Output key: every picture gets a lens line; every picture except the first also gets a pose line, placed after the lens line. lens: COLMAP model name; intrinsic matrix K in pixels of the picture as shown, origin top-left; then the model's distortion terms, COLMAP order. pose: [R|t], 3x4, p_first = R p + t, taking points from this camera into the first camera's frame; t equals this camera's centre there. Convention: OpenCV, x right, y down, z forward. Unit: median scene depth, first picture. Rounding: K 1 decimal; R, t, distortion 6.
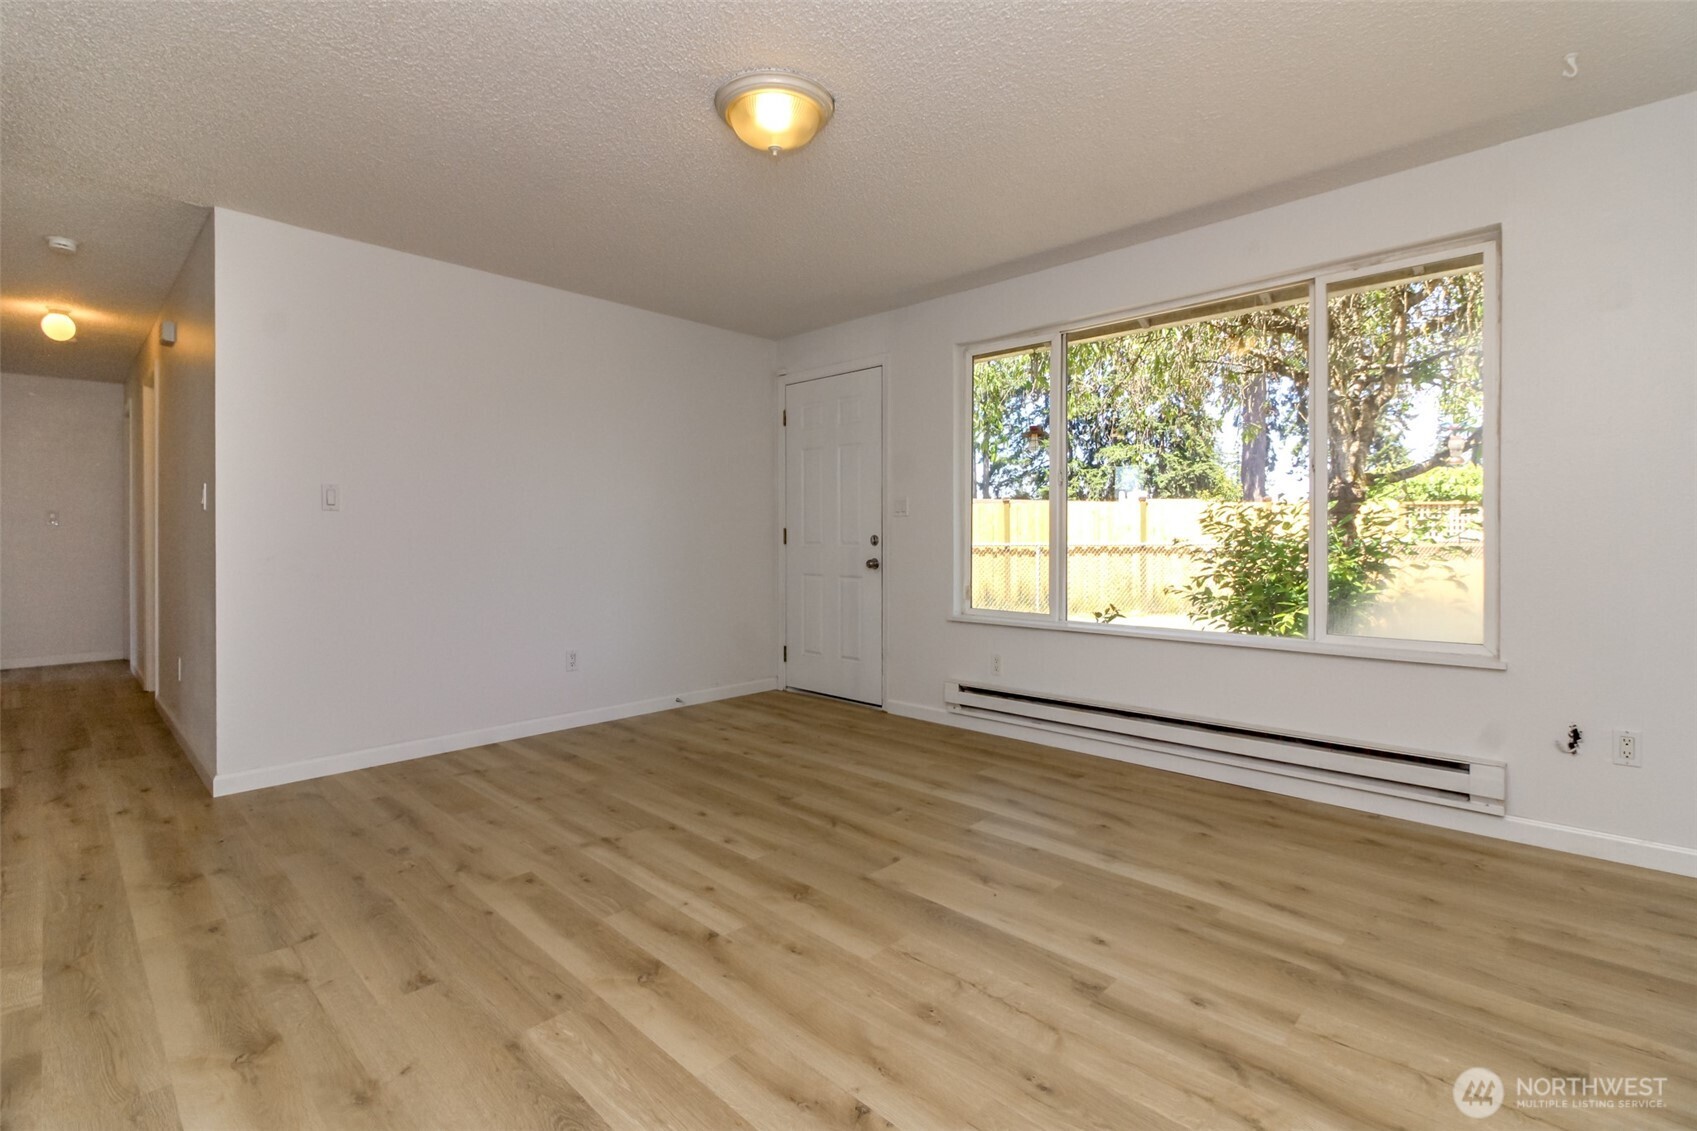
lens RADIAL K [[767.4, 0, 832.6], [0, 767.4, 540.6], [0, 0, 1]] dist [0.003199, -0.000792]
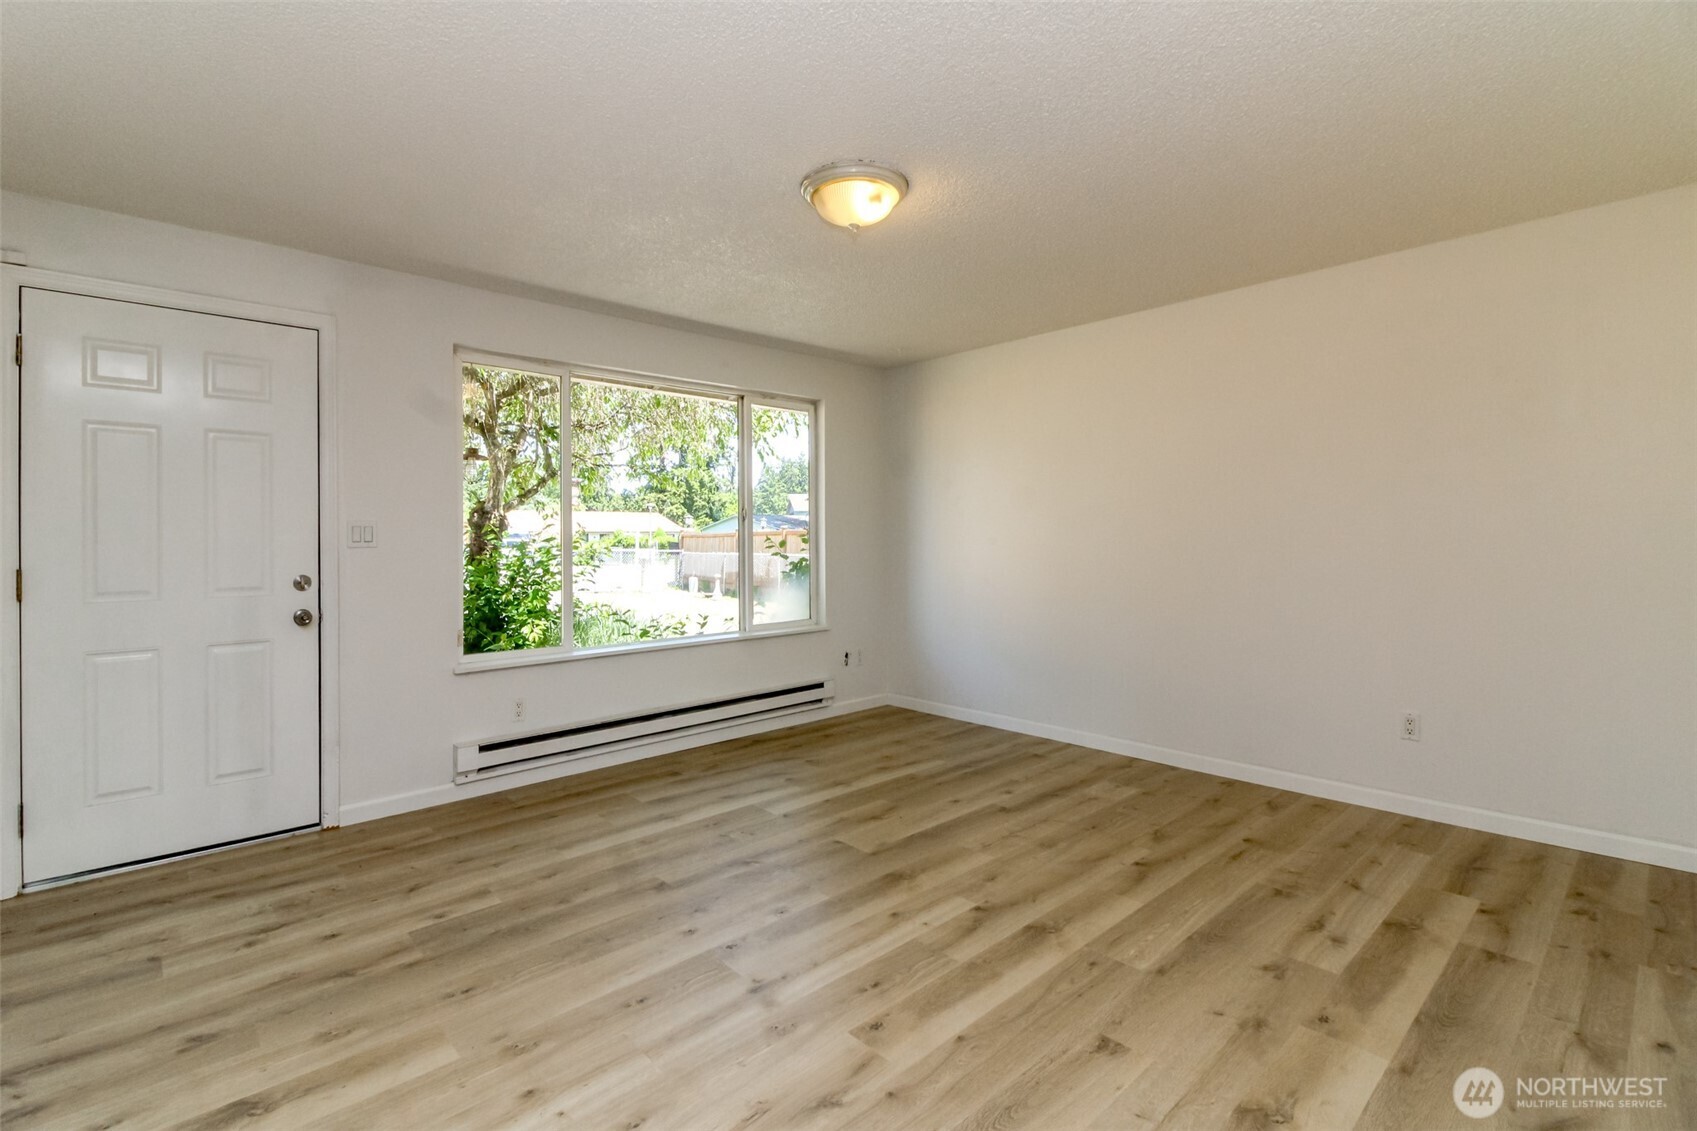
lens RADIAL K [[767.4, 0, 832.6], [0, 767.4, 540.6], [0, 0, 1]] dist [0.003199, -0.000792]
pose [[0.061194, 0.002958, 0.998121, -1.025220], [0.018774, 0.999815, -0.004114, -0.044311], [-0.997949, 0.018990, 0.061127, 0.856660]]
